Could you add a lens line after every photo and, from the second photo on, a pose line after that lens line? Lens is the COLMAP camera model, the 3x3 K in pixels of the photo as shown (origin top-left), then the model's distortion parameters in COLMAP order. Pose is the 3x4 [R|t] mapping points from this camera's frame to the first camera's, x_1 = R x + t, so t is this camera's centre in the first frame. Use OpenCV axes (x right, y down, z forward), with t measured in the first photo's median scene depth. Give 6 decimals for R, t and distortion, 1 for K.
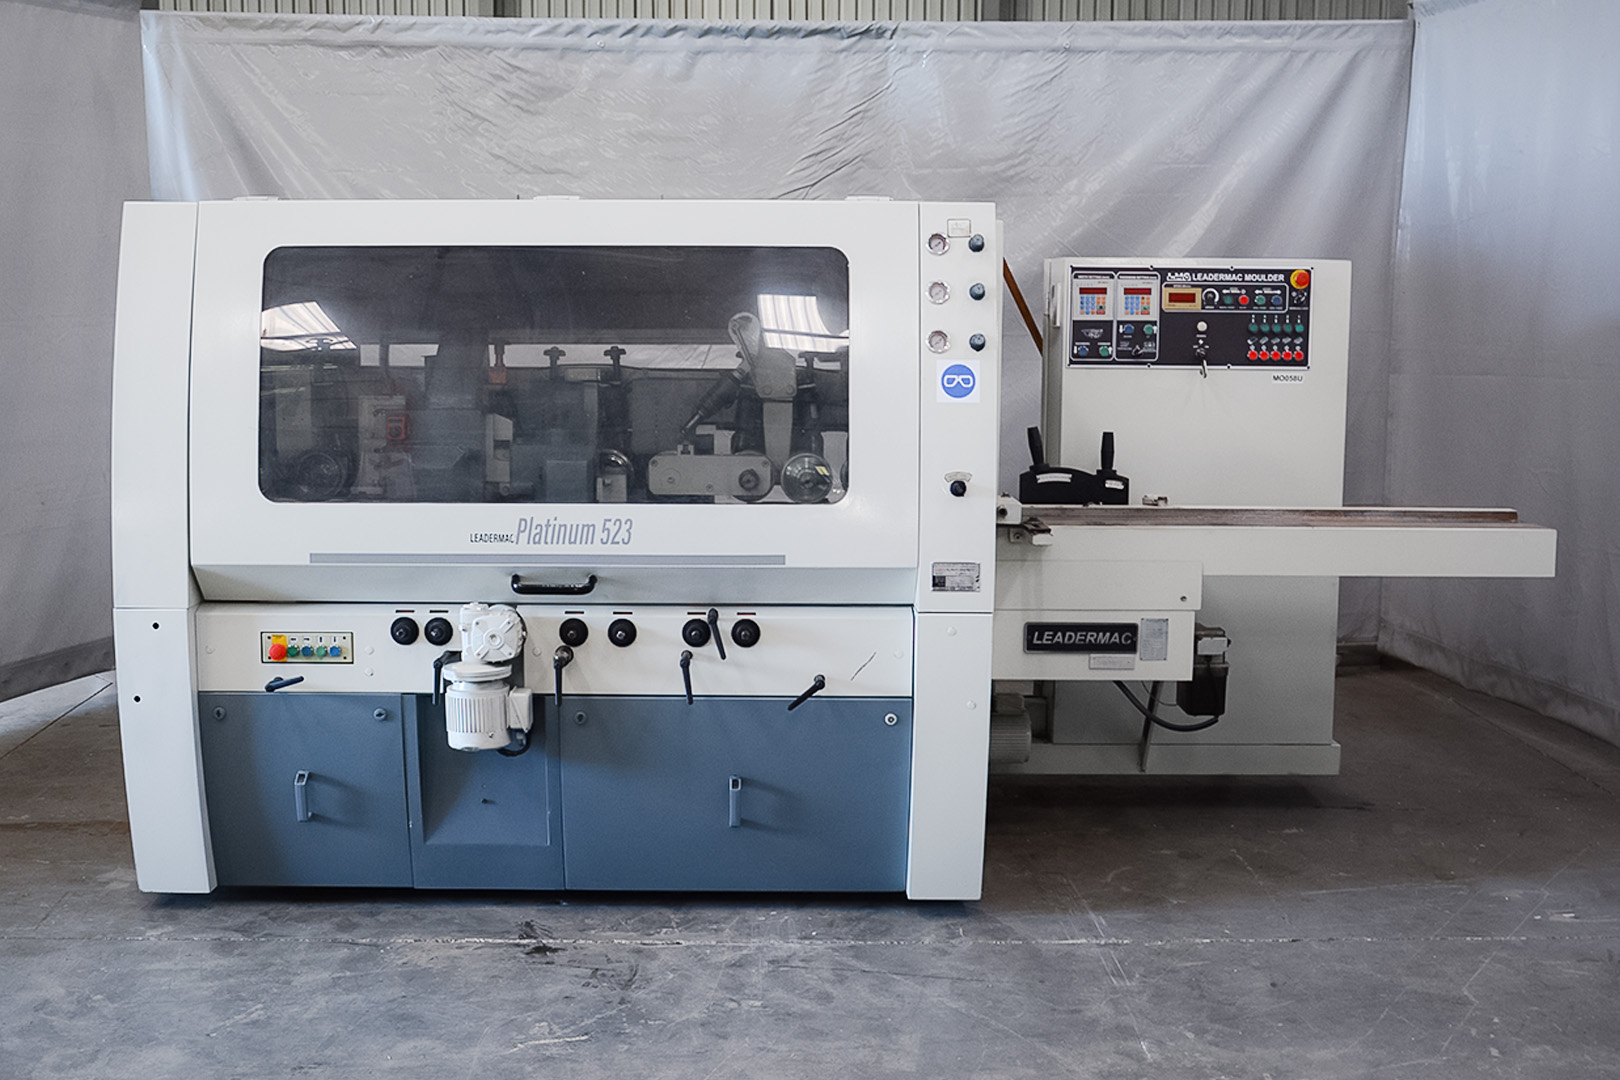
lens RADIAL K [[1959.3, 0, 760.5], [0, 1959.3, 554.1], [0, 0, 1]] dist [-0.069280, 0.000000]
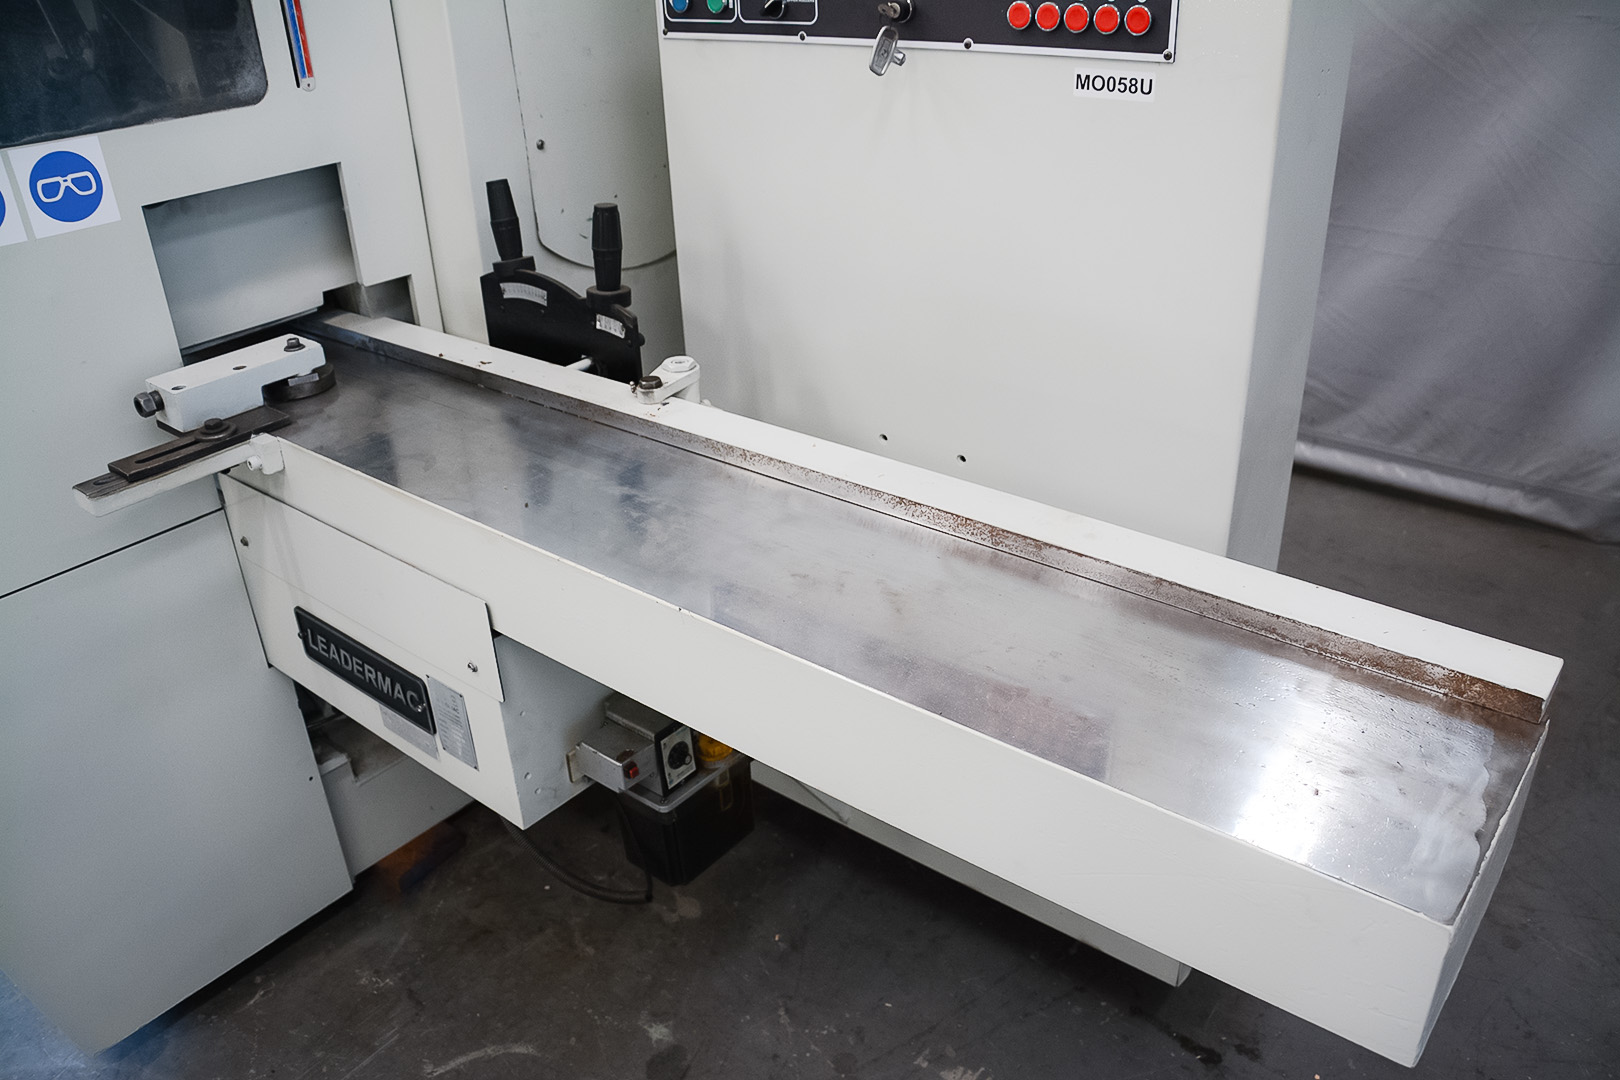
lens RADIAL K [[1272.8, 0, 807.6], [0, 1272.8, 565.8], [0, 0, 1]] dist [-0.156909, 0.099417]
pose [[0.770394, 0.272797, -0.576259, 0.395808], [-0.035041, 0.920590, 0.388955, -0.098559], [0.636605, -0.279456, 0.718776, 0.802745]]
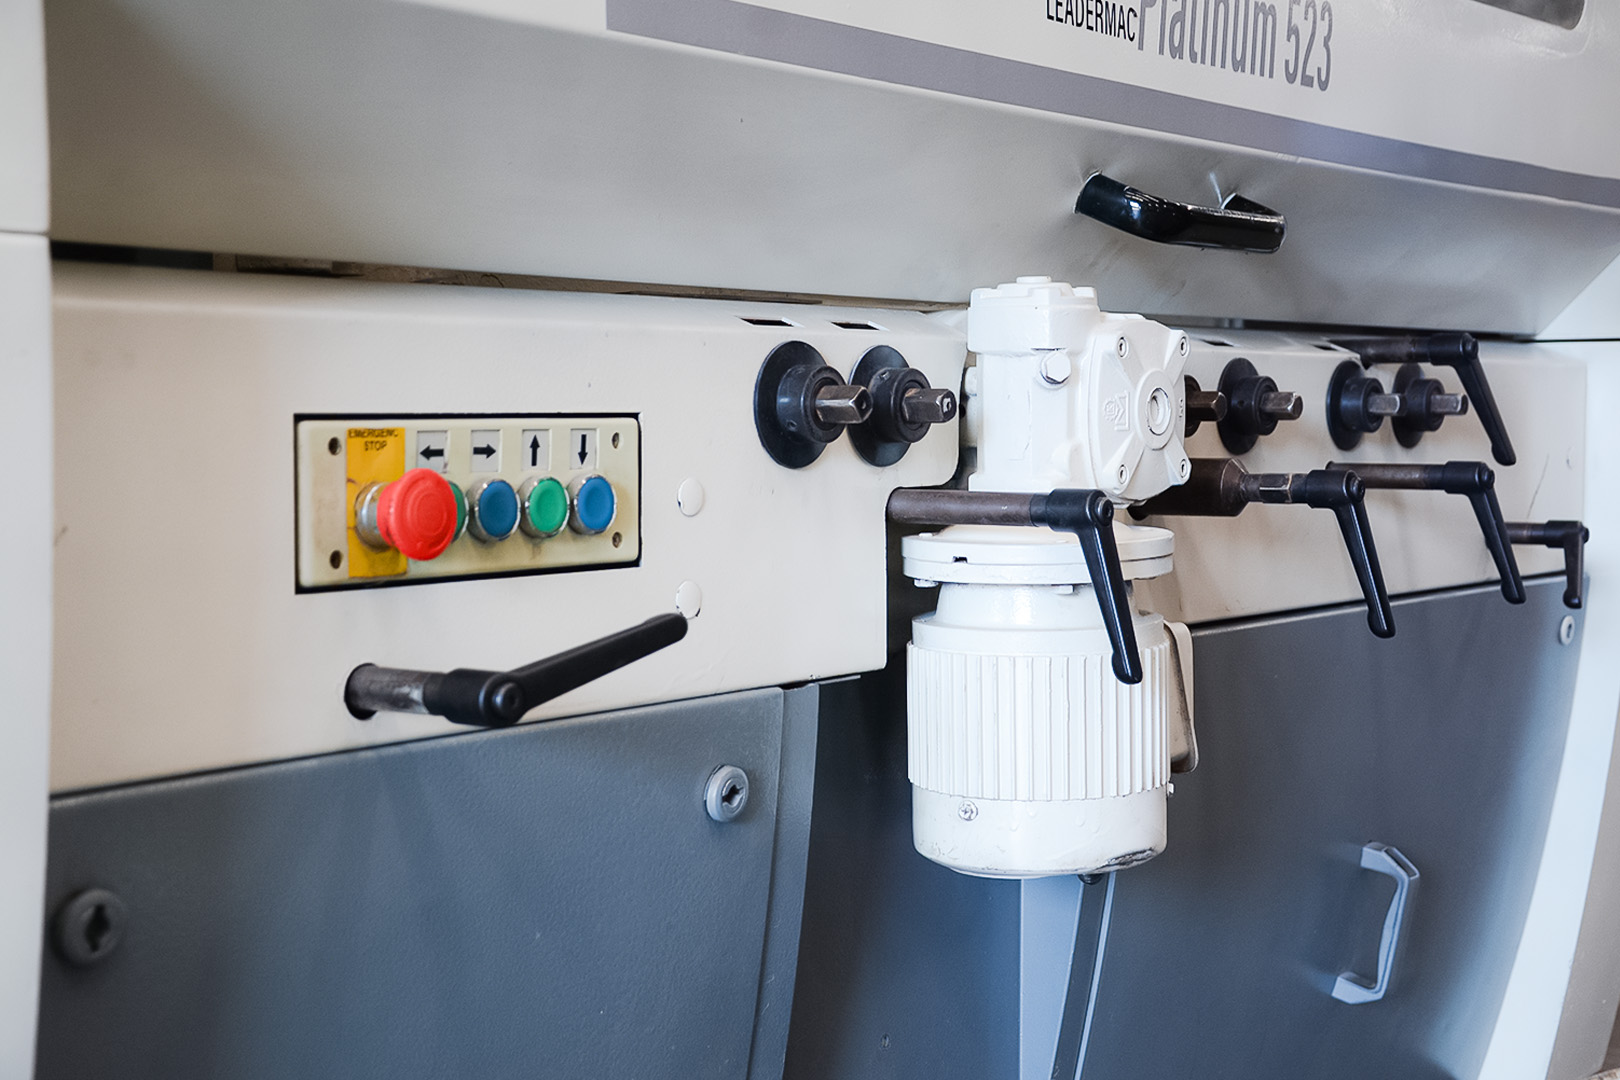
lens RADIAL K [[2442.7, 0, 796.0], [0, 2442.7, 541.2], [0, 0, 1]] dist [0.025663, 0.000000]
pose [[0.604600, -0.050527, 0.794925, -0.346338], [0.097017, 0.995227, -0.010529, 0.049528], [-0.790599, 0.083487, 0.606616, 0.709893]]
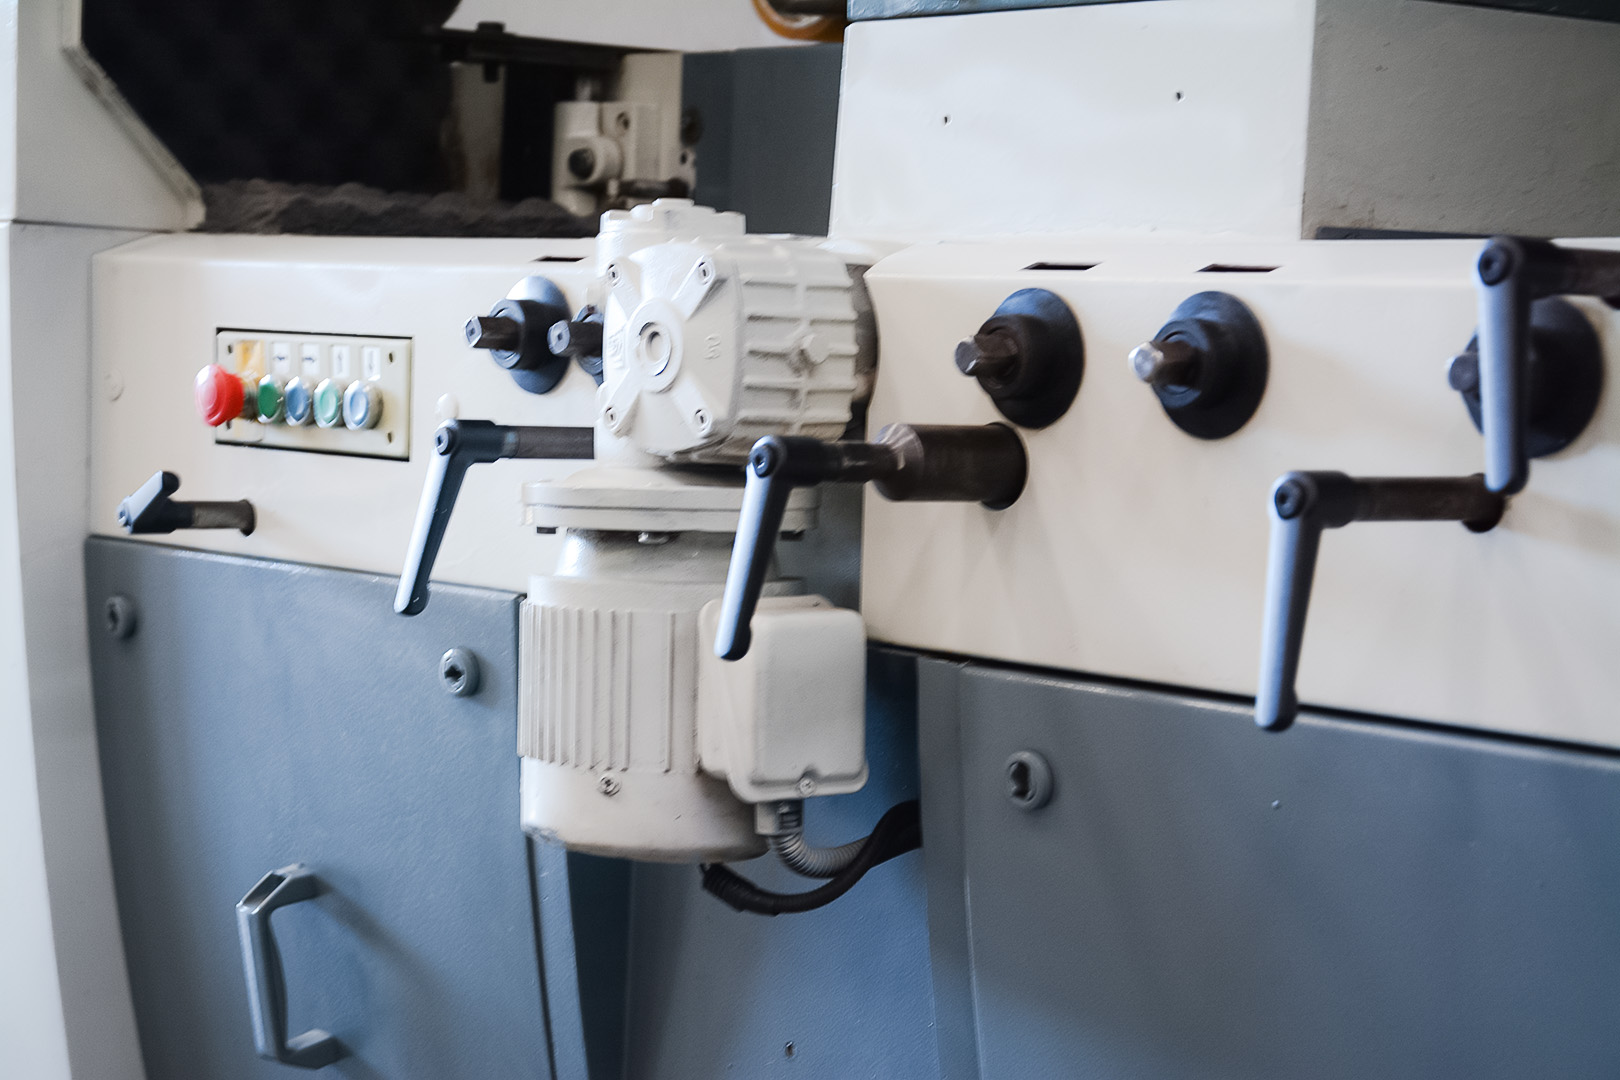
lens RADIAL K [[3305.4, 0, 824.1], [0, 3305.4, 572.2], [0, 0, 1]] dist [0.363514, 0.000000]
pose [[0.665533, 0.072168, -0.742871, 0.127836], [-0.125465, 0.991968, -0.016036, 0.060332], [0.735747, 0.103877, 0.669243, 0.643601]]
